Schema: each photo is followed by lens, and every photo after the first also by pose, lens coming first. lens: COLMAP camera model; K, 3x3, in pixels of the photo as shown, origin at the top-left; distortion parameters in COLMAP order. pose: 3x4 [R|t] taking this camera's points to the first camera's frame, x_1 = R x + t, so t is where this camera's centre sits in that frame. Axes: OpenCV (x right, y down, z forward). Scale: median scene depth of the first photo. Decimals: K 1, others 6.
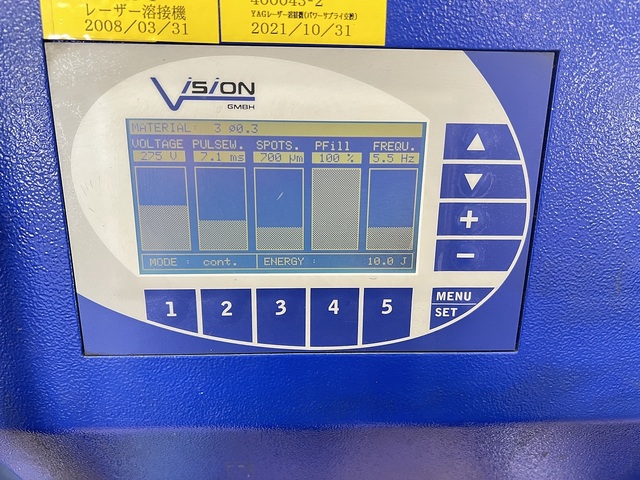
lens RADIAL K [[488.3, 0, 318.8], [0, 488.3, 239.8], [0, 0, 1]] dist [0.010609, -0.019876]
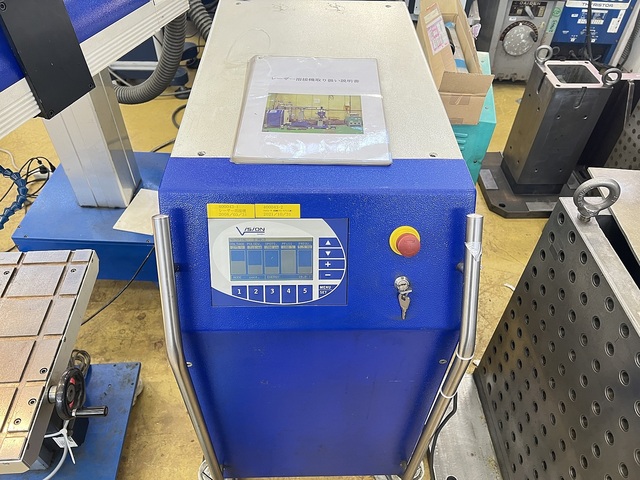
lens RADIAL K [[488.3, 0, 321.3], [0, 488.3, 240.2], [0, 0, 1]] dist [0.010609, -0.019876]
pose [[0.999955, -0.006241, -0.007191, 0.287351], [0.006018, 0.999514, -0.030597, -0.105348], [0.007379, 0.030552, 0.999506, -2.386053]]
